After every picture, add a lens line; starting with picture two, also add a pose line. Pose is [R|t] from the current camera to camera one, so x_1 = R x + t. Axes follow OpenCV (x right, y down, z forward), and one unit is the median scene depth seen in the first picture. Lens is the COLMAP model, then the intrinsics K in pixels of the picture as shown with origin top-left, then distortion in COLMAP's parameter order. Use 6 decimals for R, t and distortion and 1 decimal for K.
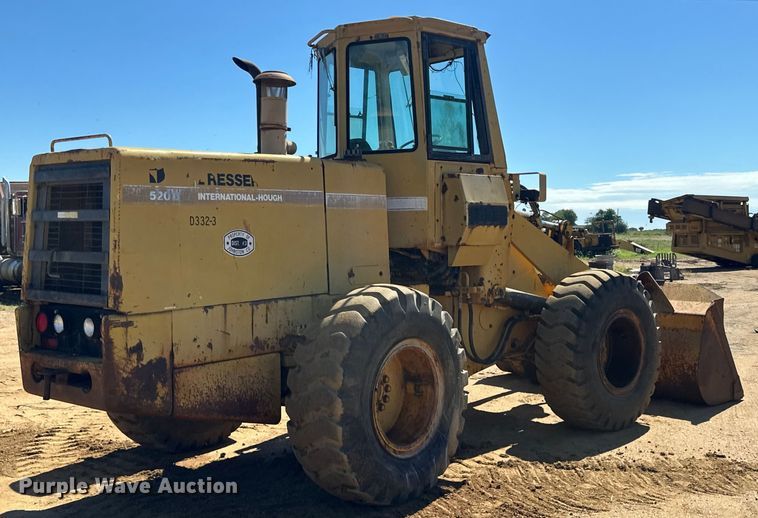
lens RADIAL K [[885.1, 0, 379.0], [0, 885.1, 259.0], [0, 0, 1]] dist [0.001902, 0.004449]
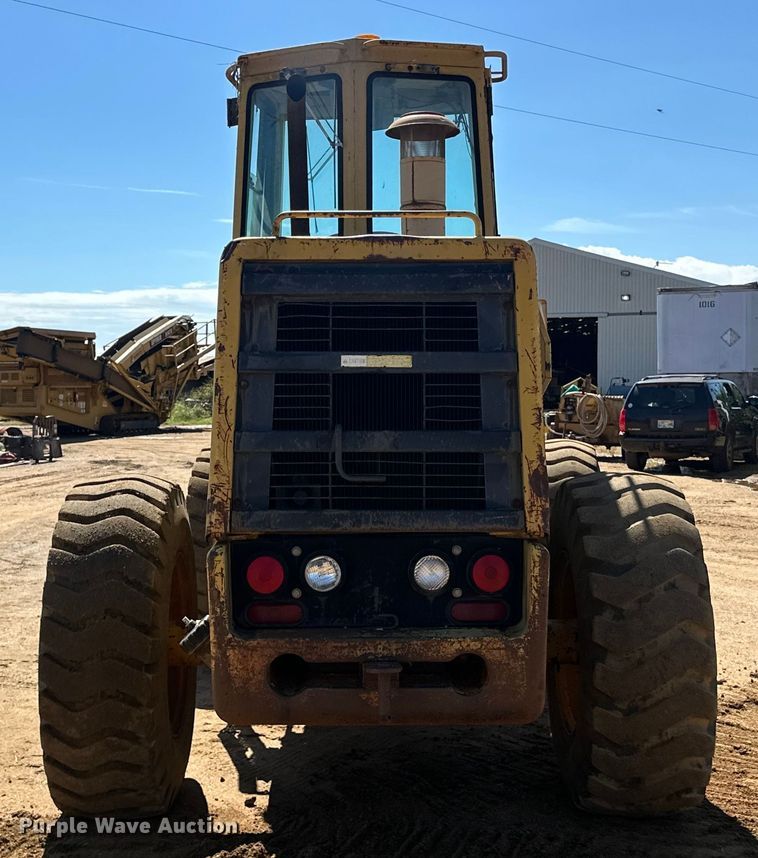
lens RADIAL K [[1365.8, 0, 379.0], [0, 1365.8, 429.0], [0, 0, 1]] dist [0.208330, 0.023638]
pose [[0.788953, -0.024047, 0.613983, -0.821207], [0.022703, 0.999692, 0.009981, -0.017291], [-0.614034, 0.006065, 0.789256, 0.354088]]
